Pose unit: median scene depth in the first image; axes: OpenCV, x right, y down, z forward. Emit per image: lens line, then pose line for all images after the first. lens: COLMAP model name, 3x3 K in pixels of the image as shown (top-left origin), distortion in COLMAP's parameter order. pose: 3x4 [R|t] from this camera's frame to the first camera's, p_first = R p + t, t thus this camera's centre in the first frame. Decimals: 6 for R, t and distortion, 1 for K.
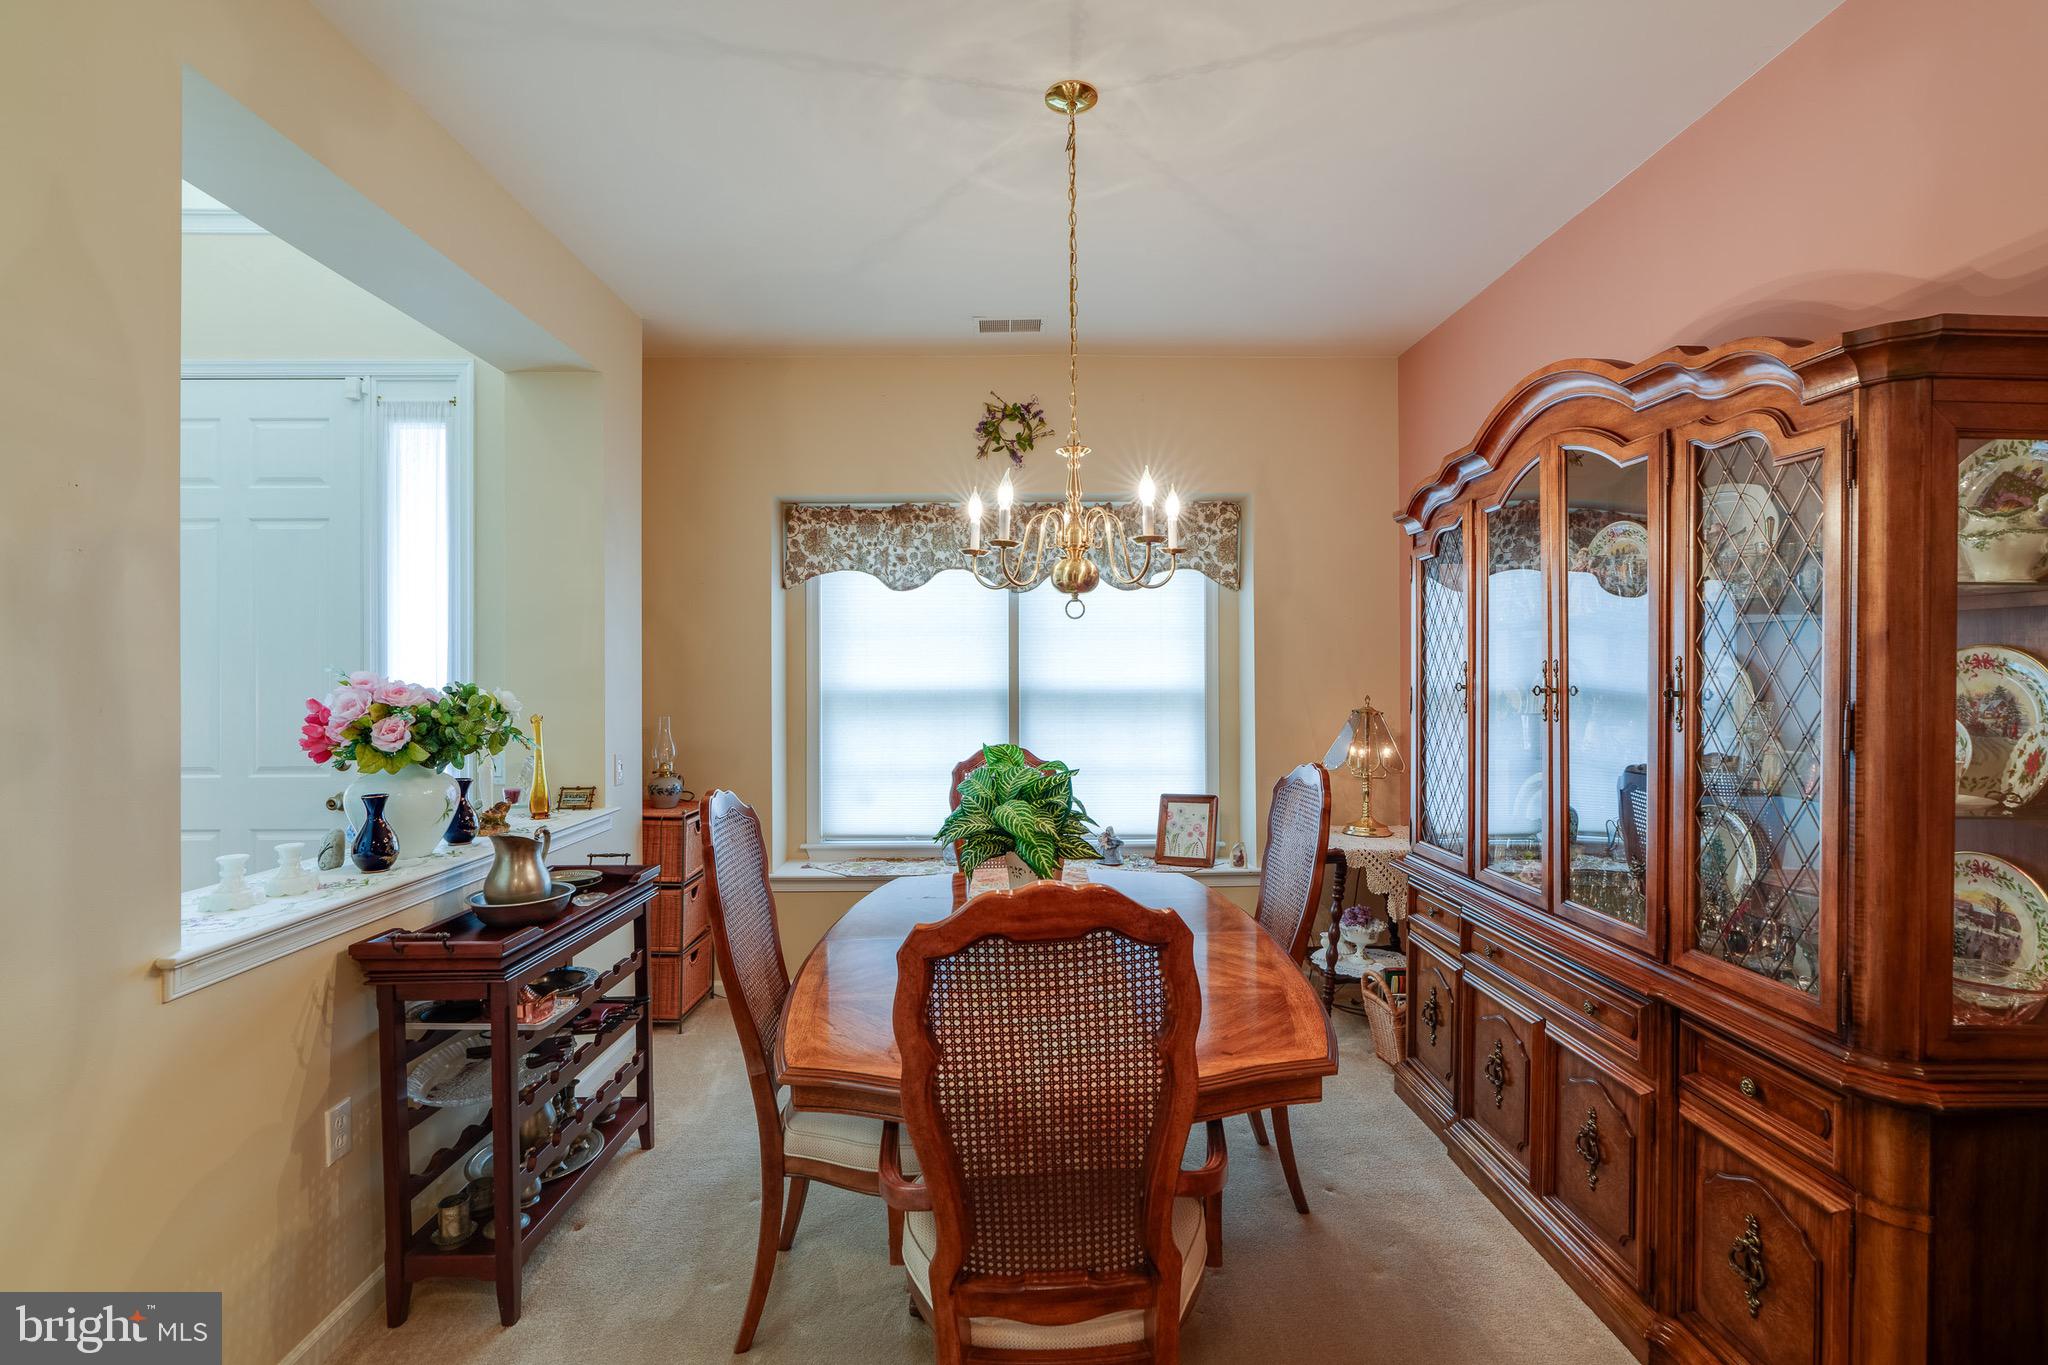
lens RADIAL K [[929.9, 0, 1024.4], [0, 929.9, 684.9], [0, 0, 1]] dist [0.000307, -0.000072]
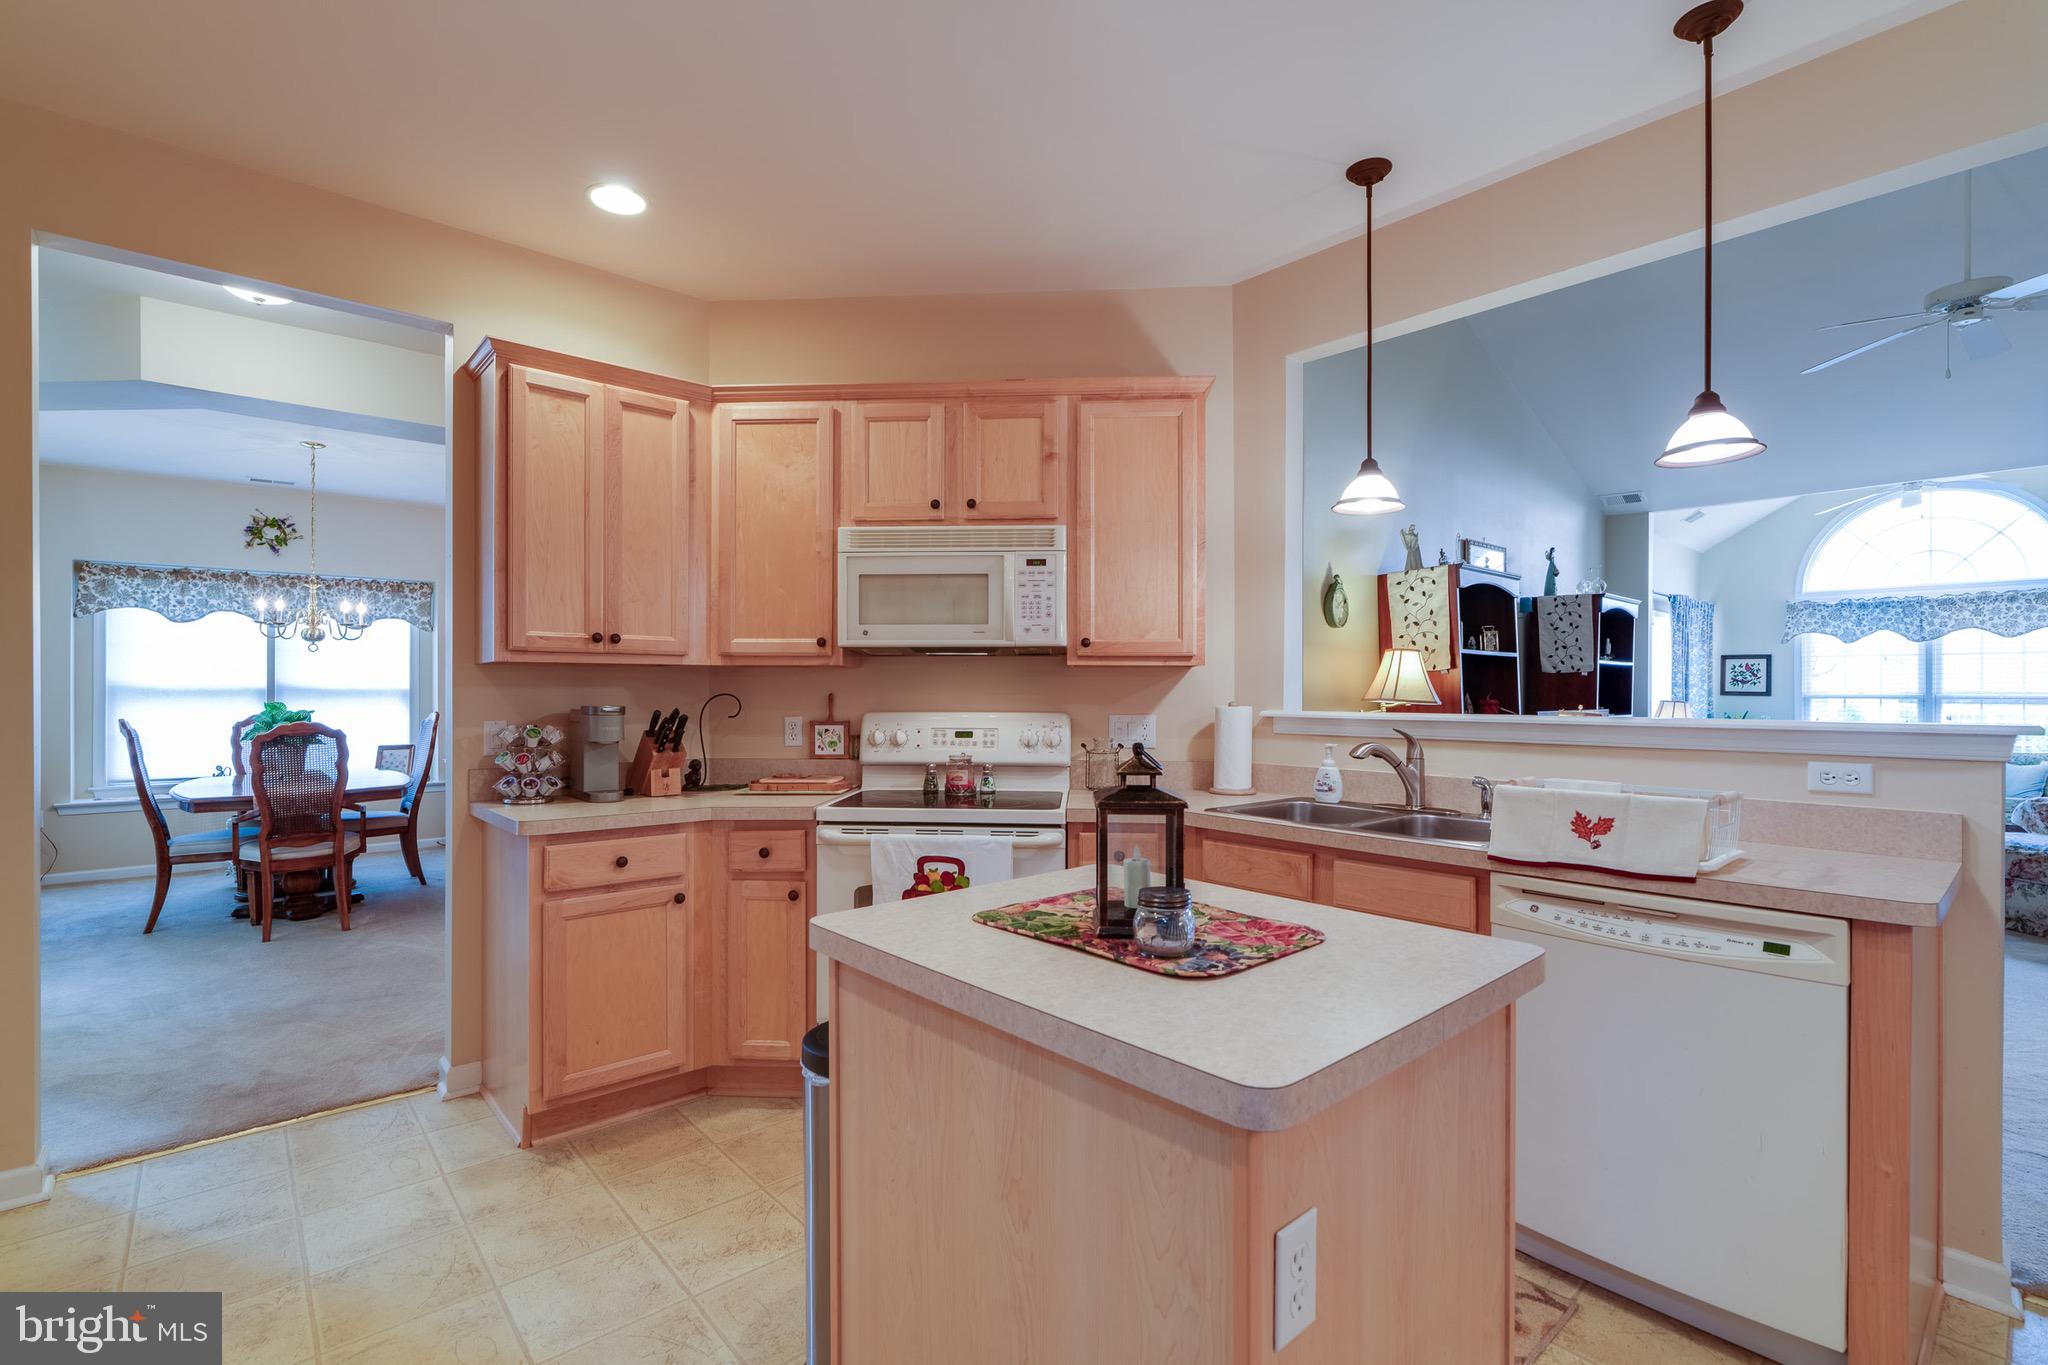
lens RADIAL K [[929.9, 0, 1020.9], [0, 929.9, 688.8], [0, 0, 1]] dist [0.000307, -0.000072]
pose [[0.770434, 0.005568, 0.637495, -0.038555], [0.003075, 0.999918, -0.012449, 0.035271], [-0.637512, 0.011551, 0.770354, -1.133382]]
